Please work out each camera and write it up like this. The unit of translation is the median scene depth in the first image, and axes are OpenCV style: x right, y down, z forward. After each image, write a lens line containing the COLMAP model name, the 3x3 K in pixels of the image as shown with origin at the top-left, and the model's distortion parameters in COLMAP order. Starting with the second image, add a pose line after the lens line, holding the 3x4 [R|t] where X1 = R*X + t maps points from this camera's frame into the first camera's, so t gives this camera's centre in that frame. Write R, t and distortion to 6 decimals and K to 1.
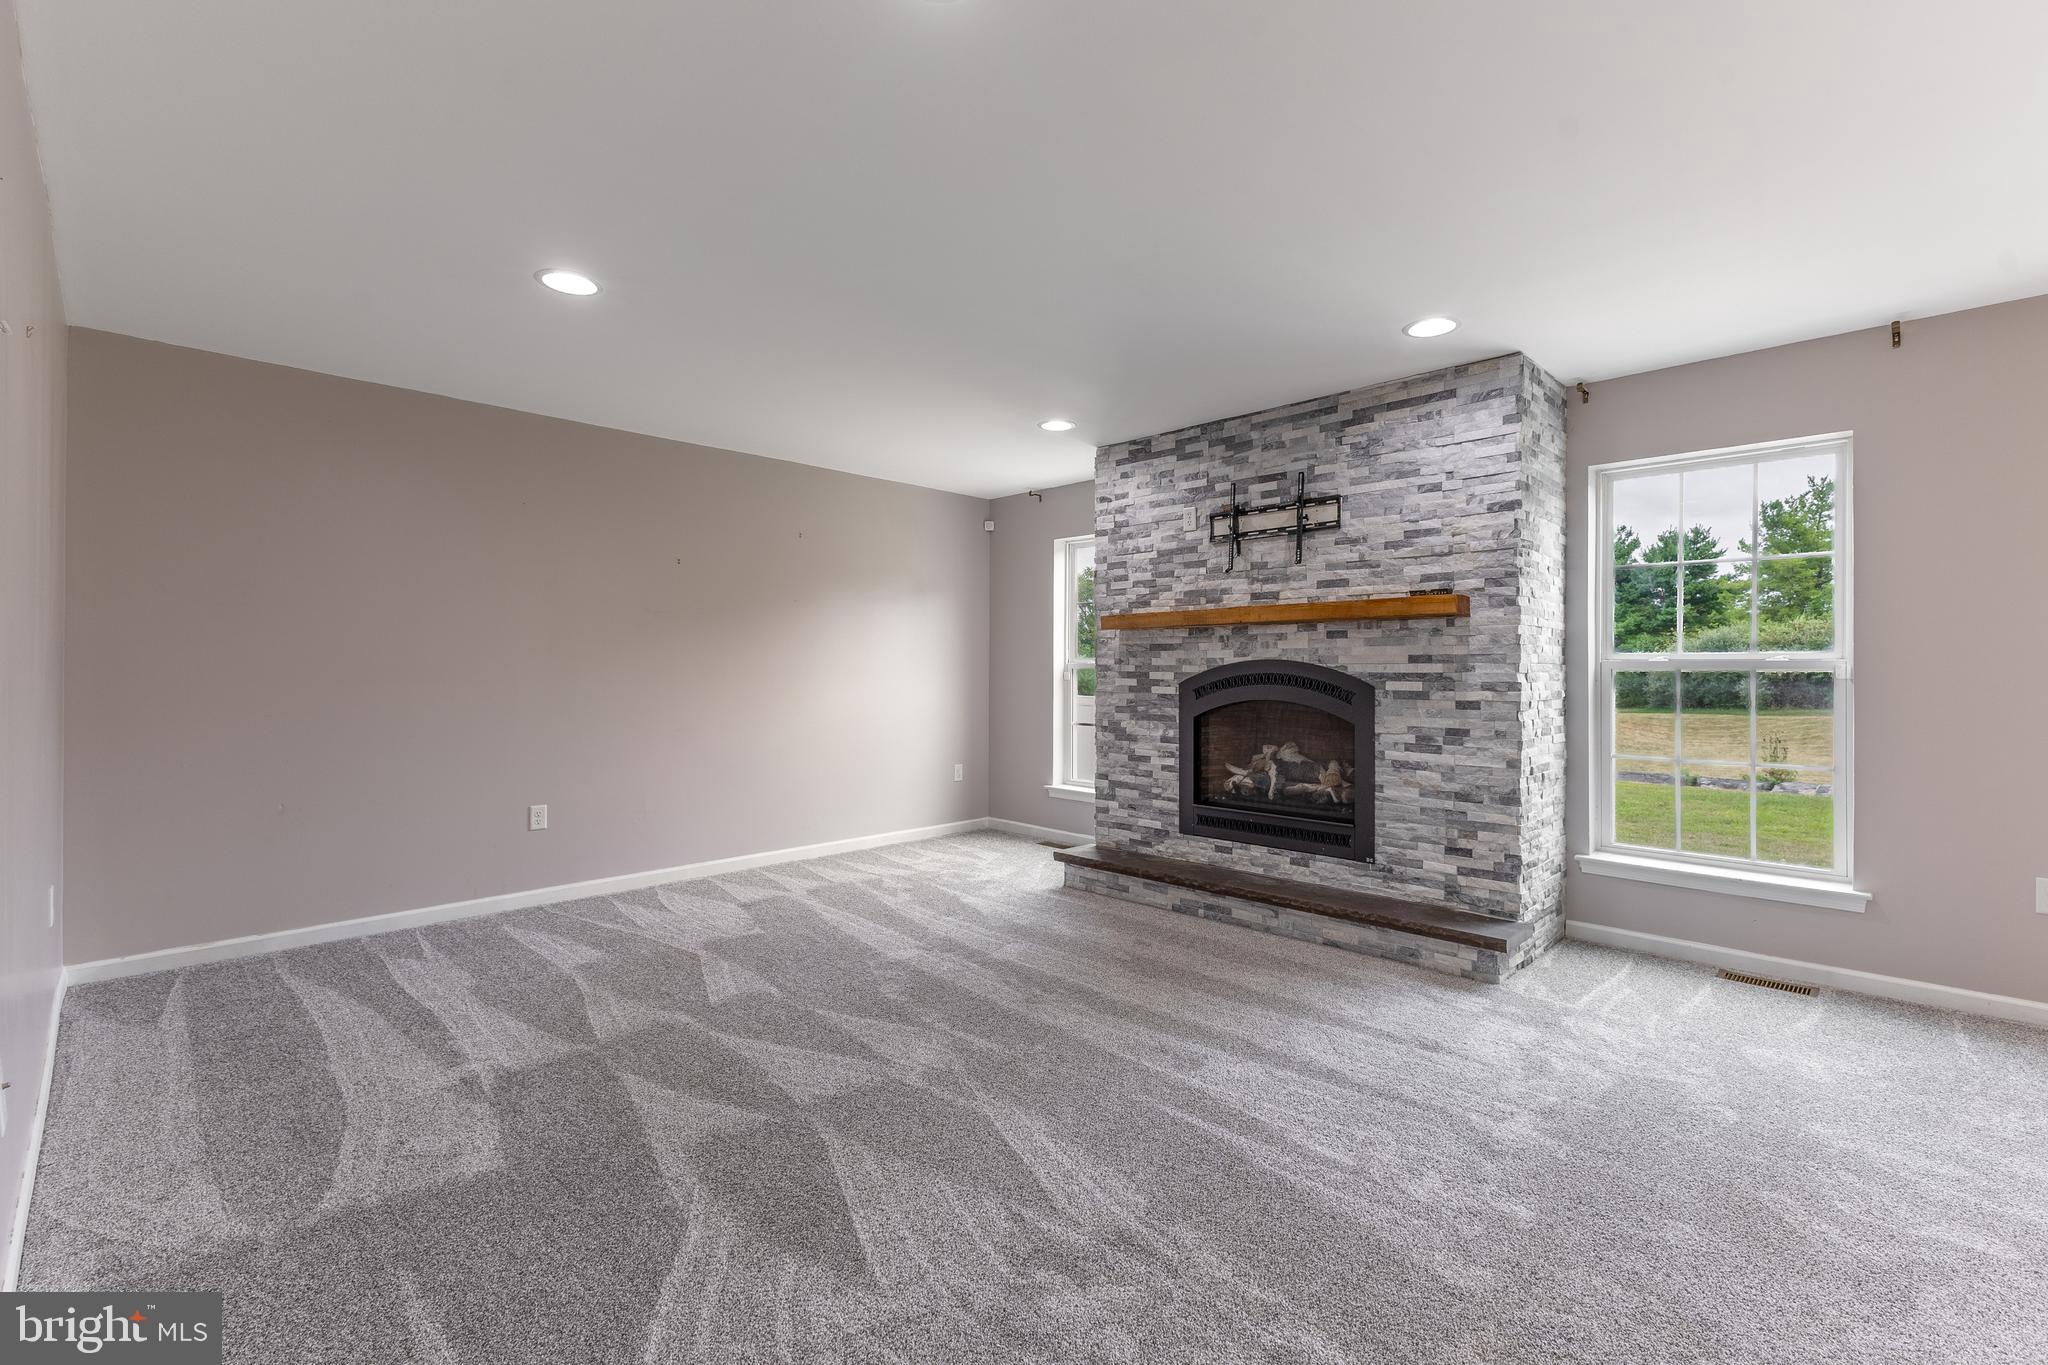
lens RADIAL K [[883.3, 0, 1030.5], [0, 883.3, 676.1], [0, 0, 1]] dist [0.002773, -0.001234]
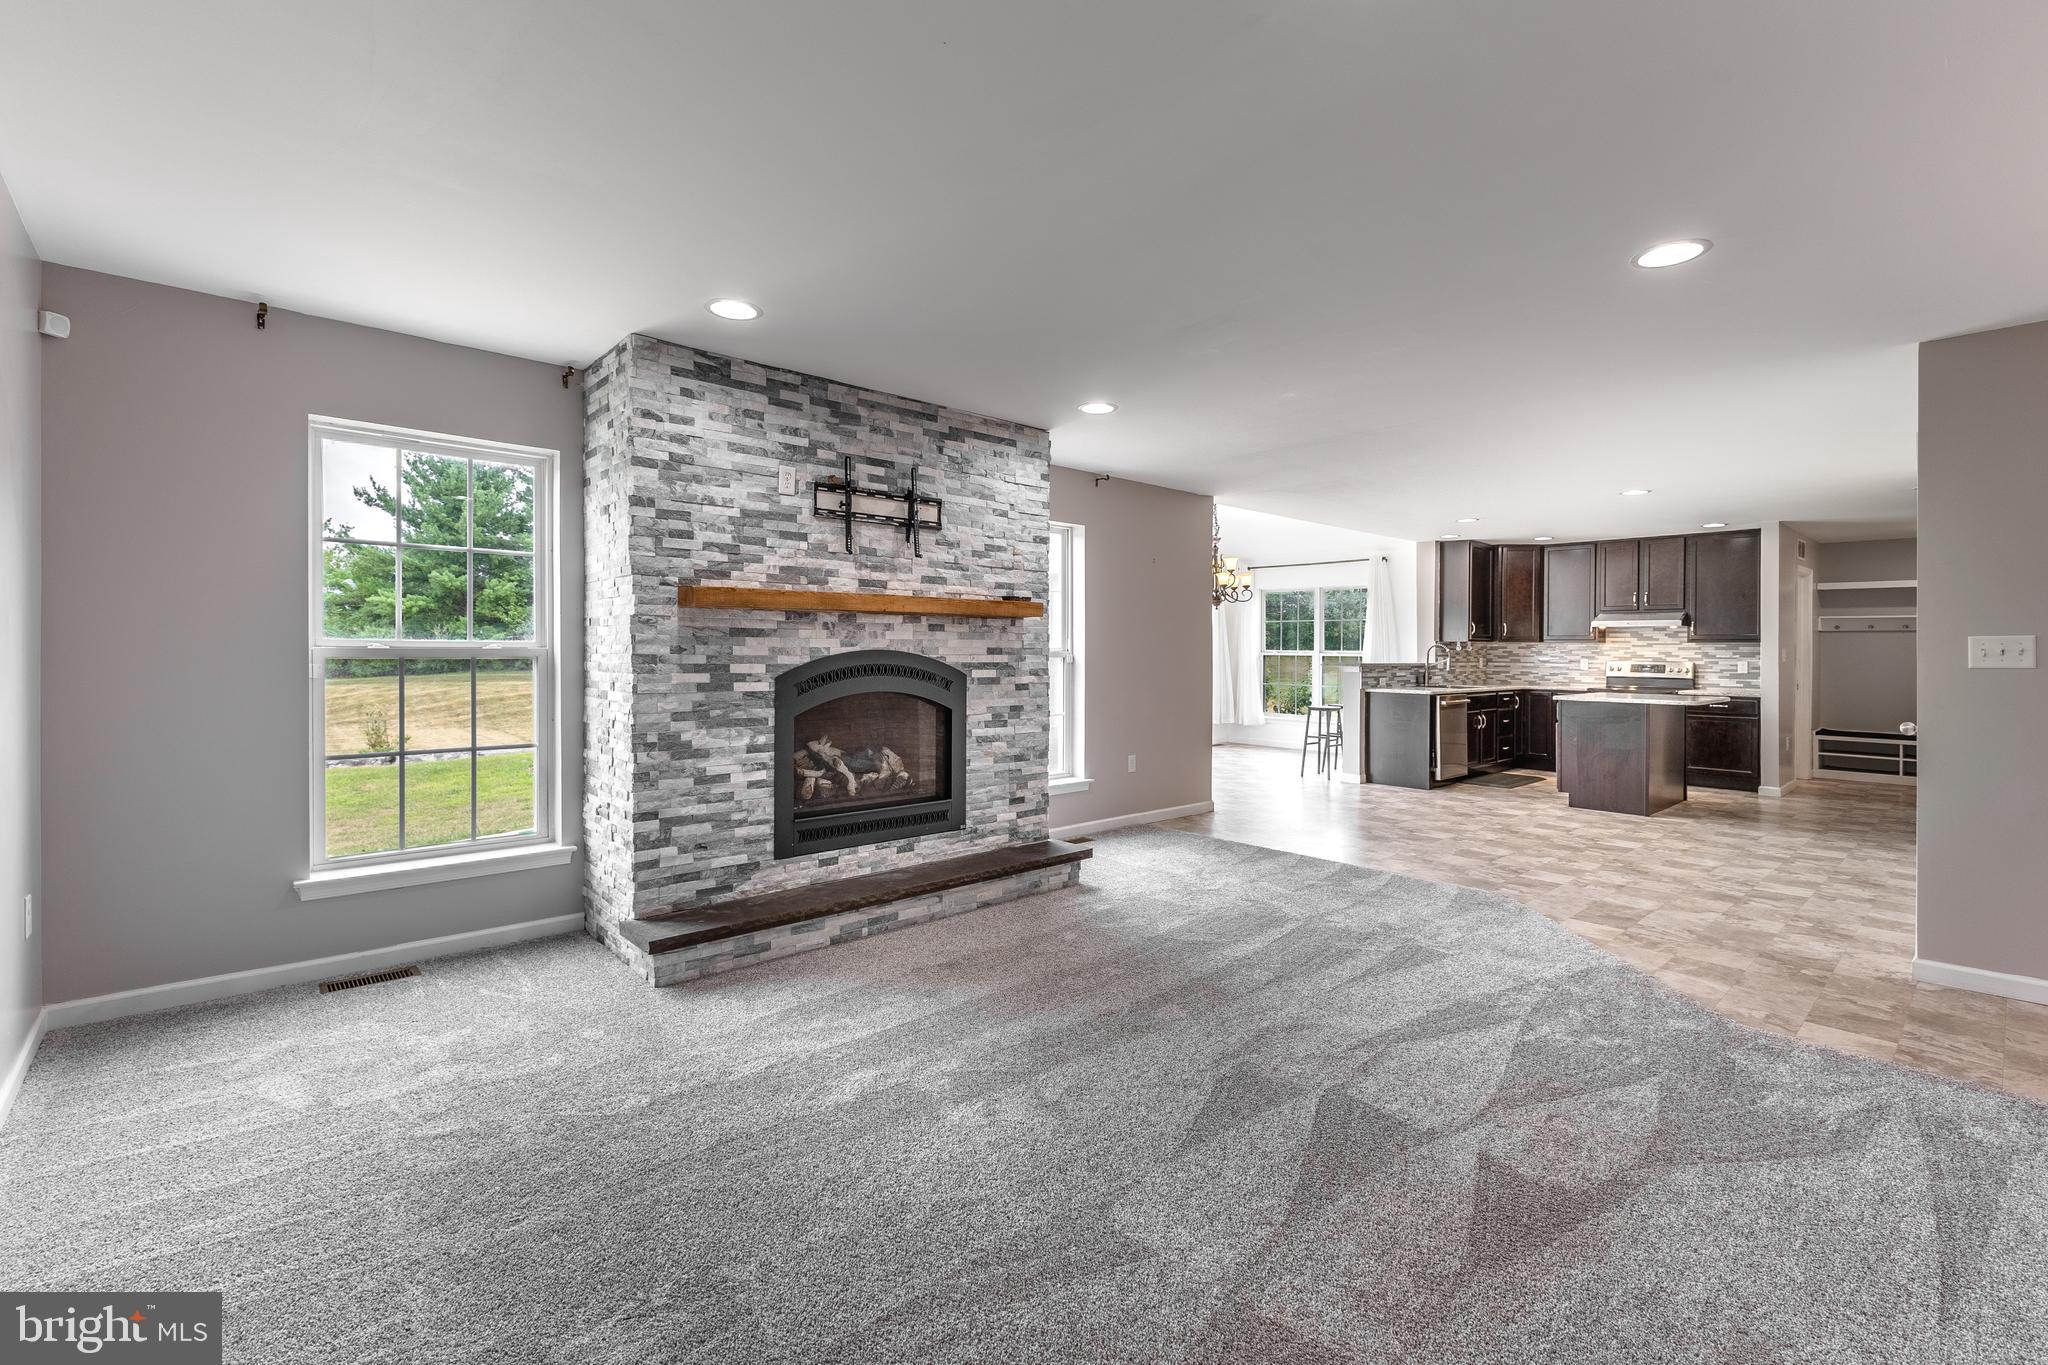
lens RADIAL K [[883.3, 0, 1025.5], [0, 883.3, 651.1], [0, 0, 1]] dist [0.002773, -0.001234]
pose [[0.069060, -0.008400, 0.997577, -0.706789], [-0.005024, 0.999949, 0.008768, -0.027679], [-0.997600, -0.005618, 0.069014, 0.793979]]
